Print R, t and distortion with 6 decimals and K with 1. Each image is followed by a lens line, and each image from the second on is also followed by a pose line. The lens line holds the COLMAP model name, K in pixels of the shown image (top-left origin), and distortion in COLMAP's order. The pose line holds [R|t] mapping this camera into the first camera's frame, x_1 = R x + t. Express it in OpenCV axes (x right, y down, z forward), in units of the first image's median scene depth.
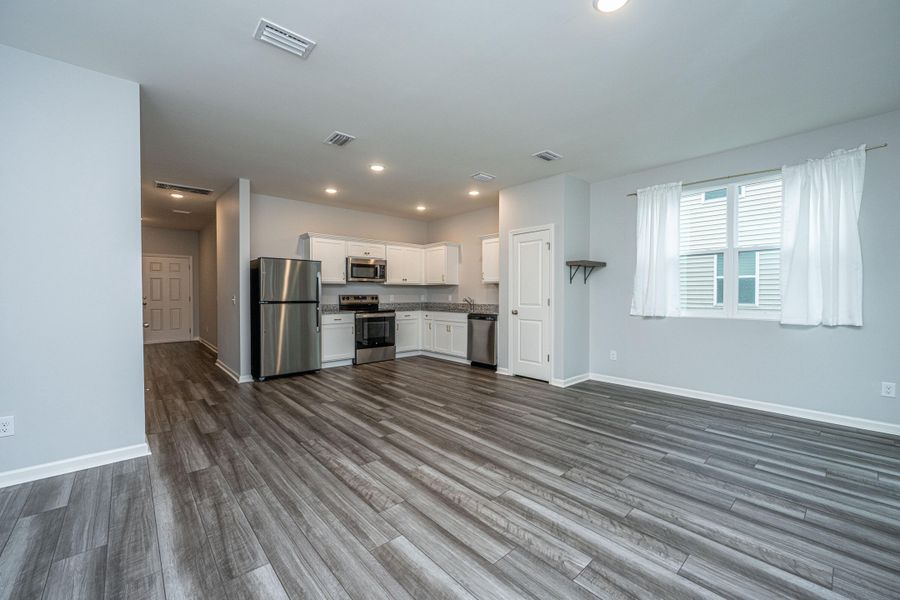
lens RADIAL K [[357.6, 0, 444.9], [0, 357.6, 291.7], [0, 0, 1]] dist [-0.001261, -0.000143]
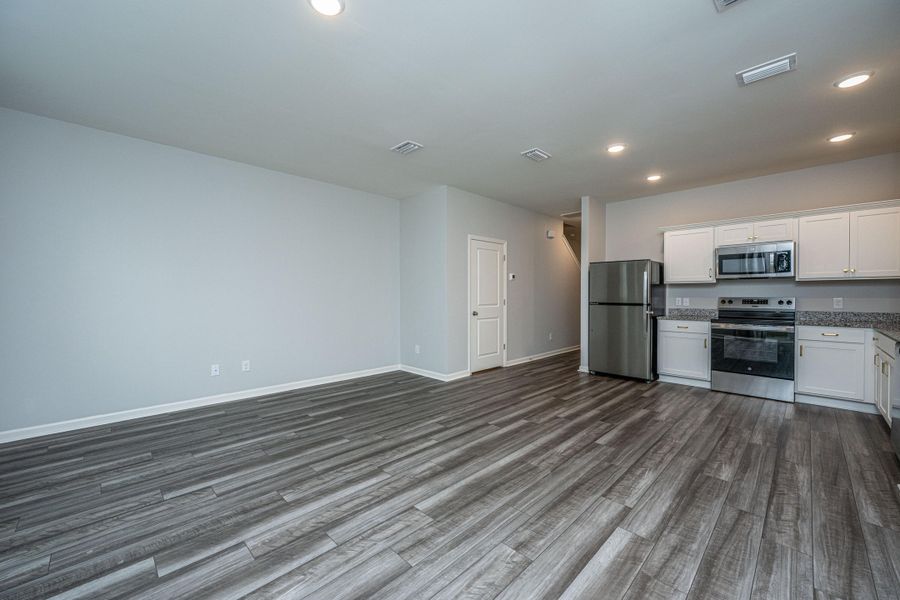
lens RADIAL K [[357.6, 0, 454.2], [0, 357.6, 299.8], [0, 0, 1]] dist [-0.001261, -0.000143]
pose [[0.069674, 0.013453, -0.997479, 0.775548], [0.006489, 0.999882, 0.013939, -0.000178], [0.997549, -0.007443, 0.069579, 0.676794]]
